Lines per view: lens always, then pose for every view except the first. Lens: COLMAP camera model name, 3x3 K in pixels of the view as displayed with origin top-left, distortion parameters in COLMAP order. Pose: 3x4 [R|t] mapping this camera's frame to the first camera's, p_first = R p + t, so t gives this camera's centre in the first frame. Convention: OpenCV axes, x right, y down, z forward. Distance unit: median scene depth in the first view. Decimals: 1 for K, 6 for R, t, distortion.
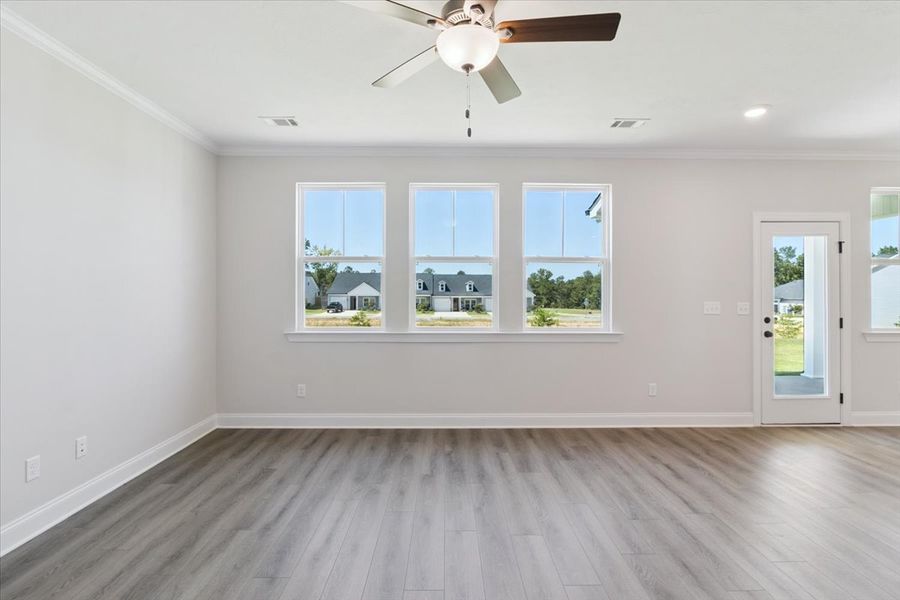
lens RADIAL K [[423.0, 0, 449.8], [0, 423.0, 292.0], [0, 0, 1]] dist [-0.015612, 0.000187]
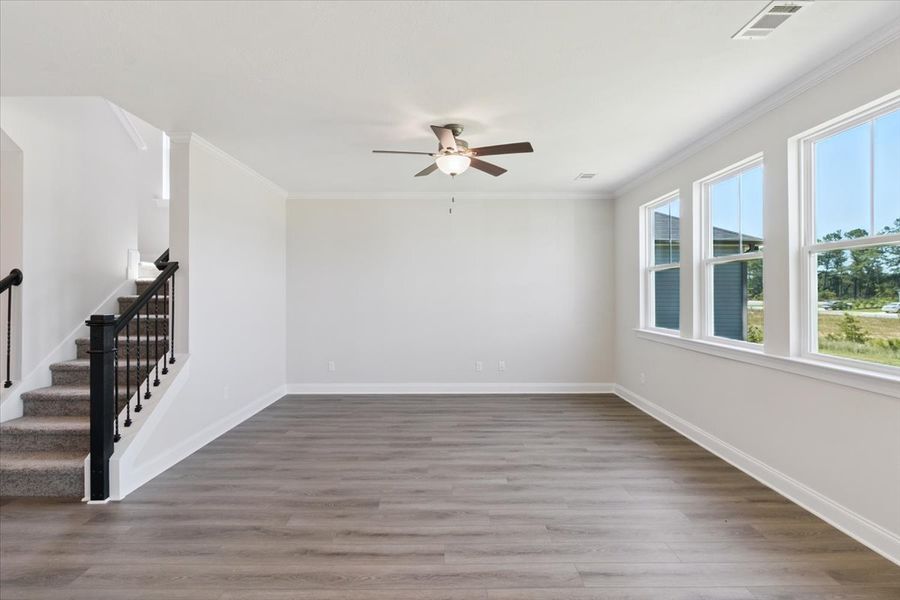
lens RADIAL K [[423.0, 0, 449.8], [0, 423.0, 292.0], [0, 0, 1]] dist [-0.015612, 0.000187]
pose [[-0.001237, -0.003315, -0.999994, 0.849093], [0.001598, 0.999993, -0.003317, -0.010180], [0.999998, -0.001602, -0.001231, 0.451802]]
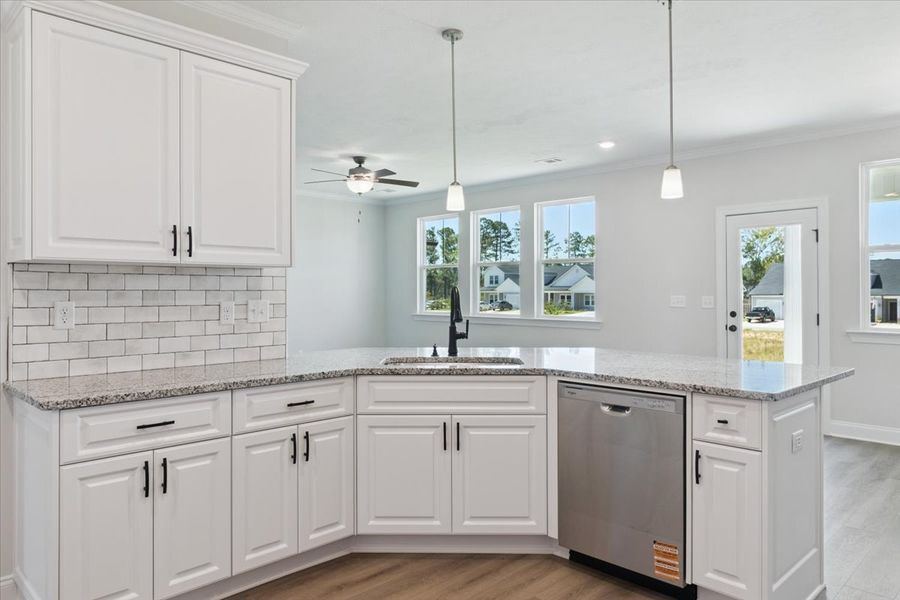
lens RADIAL K [[595.9, 0, 450.0], [0, 595.9, 300.0], [0, 0, 1]] dist [-0.007757, -0.002081]
pose [[0.704348, 0.009070, -0.709797, 1.293757], [0.000208, 0.999916, 0.012983, 0.015104], [0.709855, -0.009293, 0.704287, -0.475097]]
